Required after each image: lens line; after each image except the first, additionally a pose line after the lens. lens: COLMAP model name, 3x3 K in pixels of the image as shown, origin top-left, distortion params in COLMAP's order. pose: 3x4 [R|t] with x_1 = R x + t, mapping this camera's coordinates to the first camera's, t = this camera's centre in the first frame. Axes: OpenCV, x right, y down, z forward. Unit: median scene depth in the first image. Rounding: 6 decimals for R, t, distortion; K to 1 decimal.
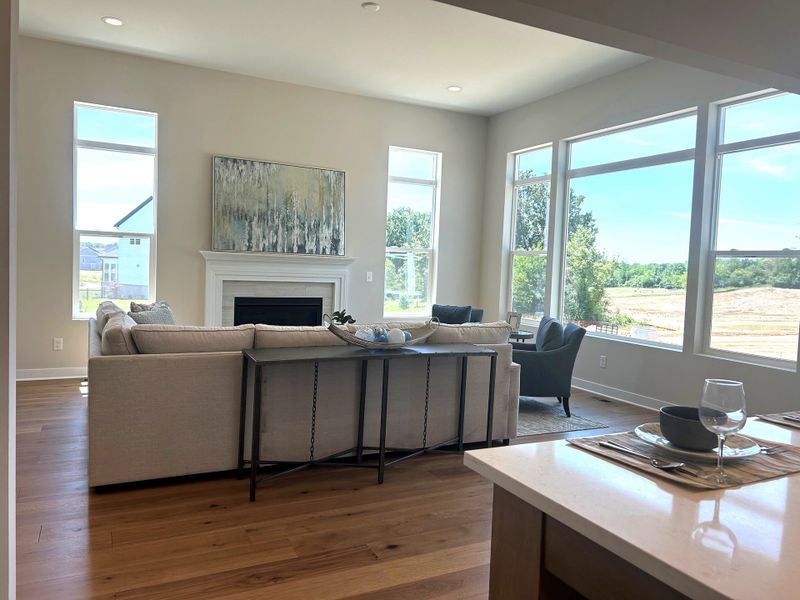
lens RADIAL K [[597.3, 0, 399.5], [0, 597.3, 297.4], [0, 0, 1]] dist [0.024469, -0.004986]
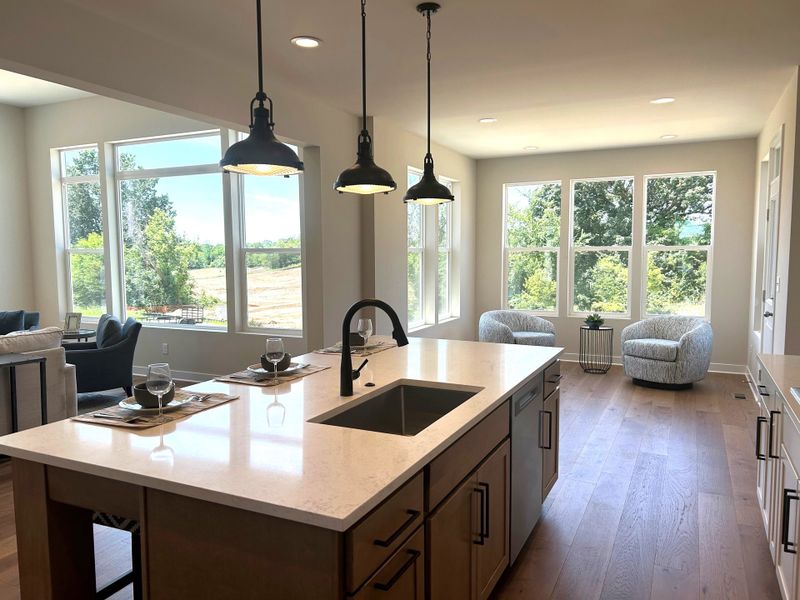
lens RADIAL K [[603.9, 0, 398.8], [0, 603.9, 304.9], [0, 0, 1]] dist [0.010871, -0.000566]
pose [[0.789779, -0.098269, 0.605469, 0.007669], [0.071686, 0.995107, 0.068000, -0.017617], [-0.609188, -0.010302, 0.792959, -0.139624]]
